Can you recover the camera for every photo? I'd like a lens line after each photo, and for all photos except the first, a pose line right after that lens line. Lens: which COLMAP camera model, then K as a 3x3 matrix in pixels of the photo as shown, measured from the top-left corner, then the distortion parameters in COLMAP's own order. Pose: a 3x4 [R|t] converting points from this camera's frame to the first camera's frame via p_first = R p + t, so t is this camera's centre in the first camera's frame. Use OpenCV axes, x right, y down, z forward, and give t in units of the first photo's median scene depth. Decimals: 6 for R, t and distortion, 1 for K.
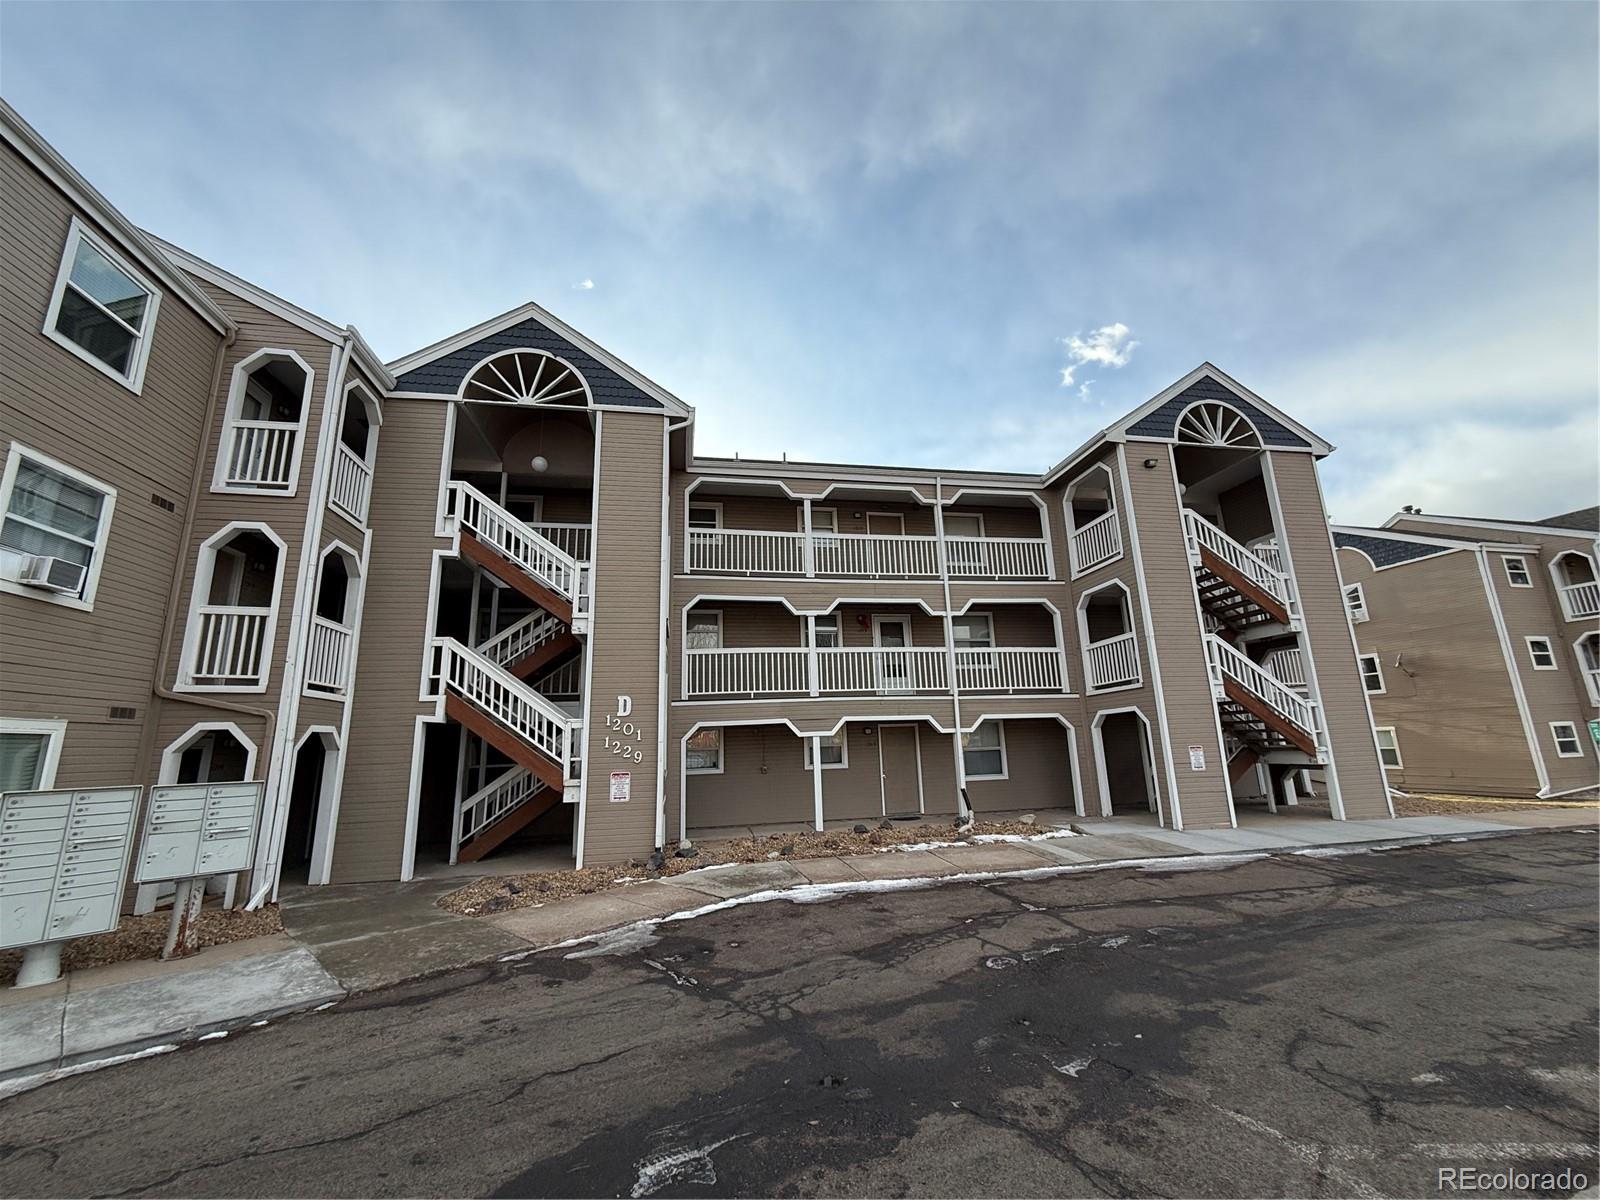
lens RADIAL K [[642.7, 0, 804.7], [0, 642.7, 600.7], [0, 0, 1]] dist [-0.001001, 0.000309]
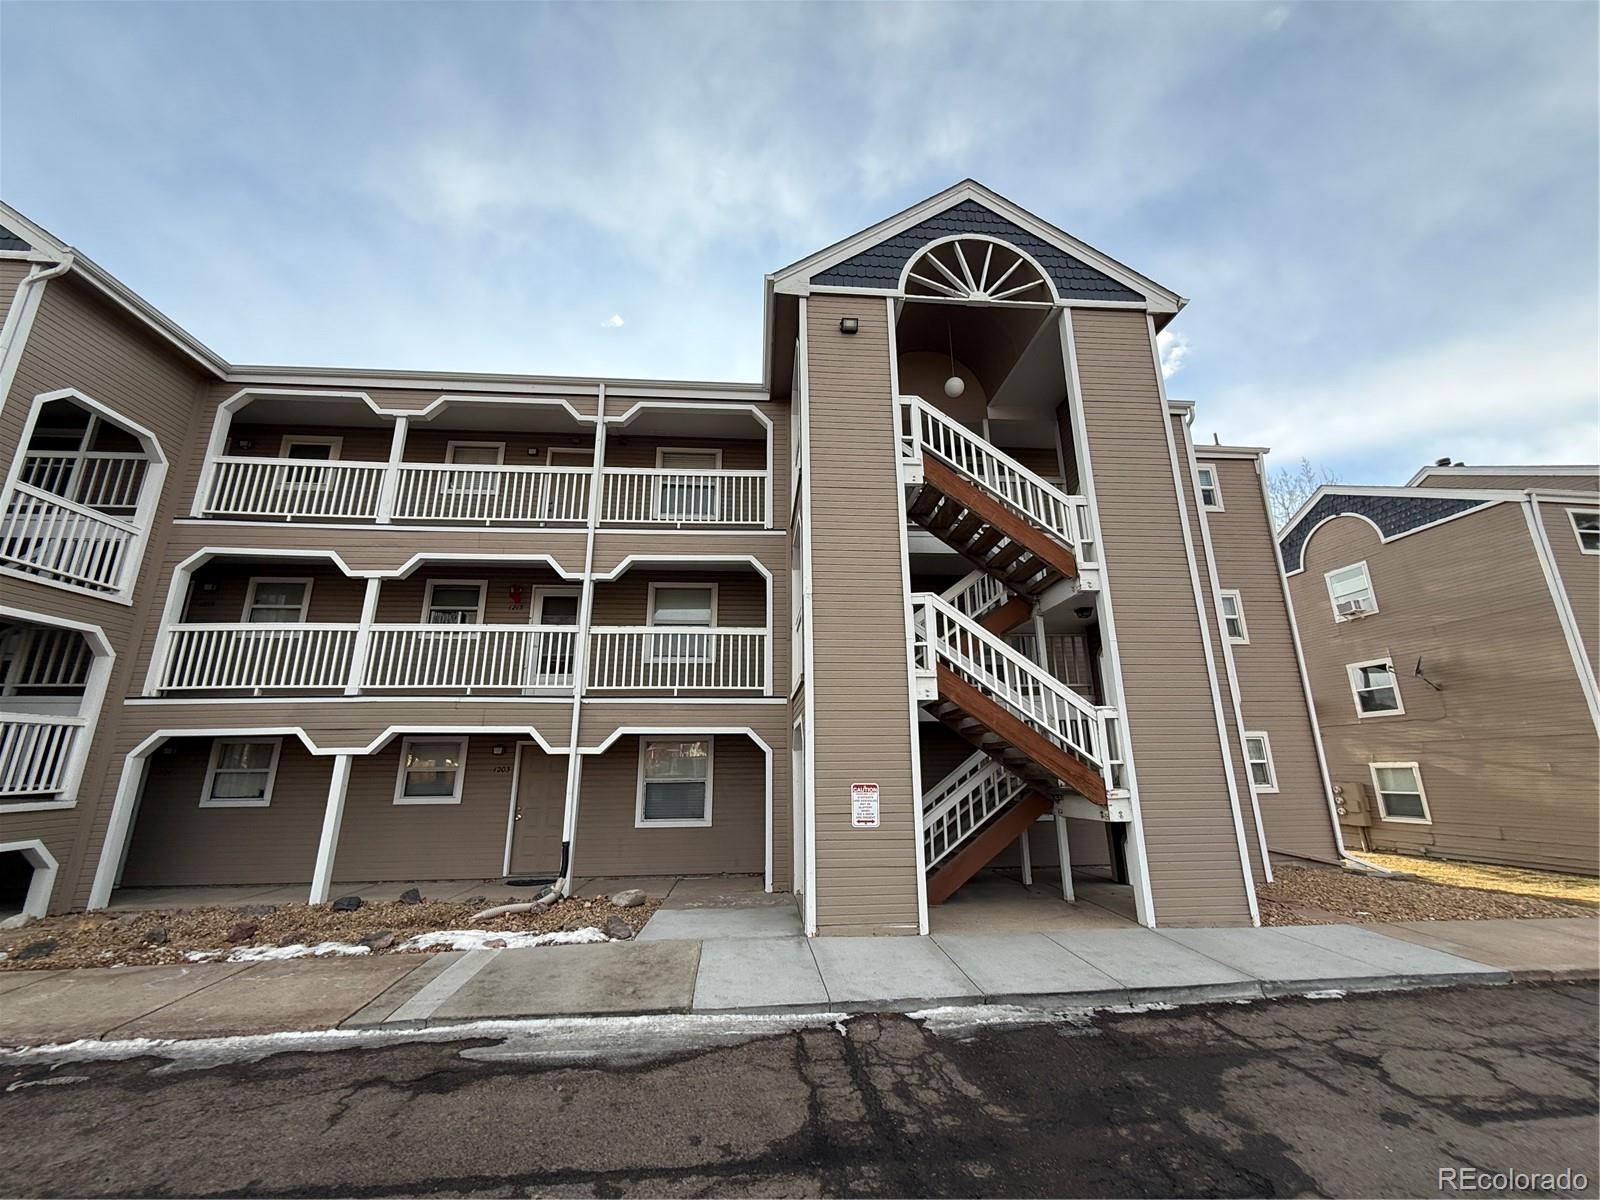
lens RADIAL K [[642.7, 0, 792.8], [0, 642.7, 599.6], [0, 0, 1]] dist [-0.001001, 0.000309]
pose [[0.993714, -0.007534, -0.111698, 0.517669], [0.002896, 0.999129, -0.041625, 0.074348], [0.111915, 0.041040, 0.992870, 0.357904]]
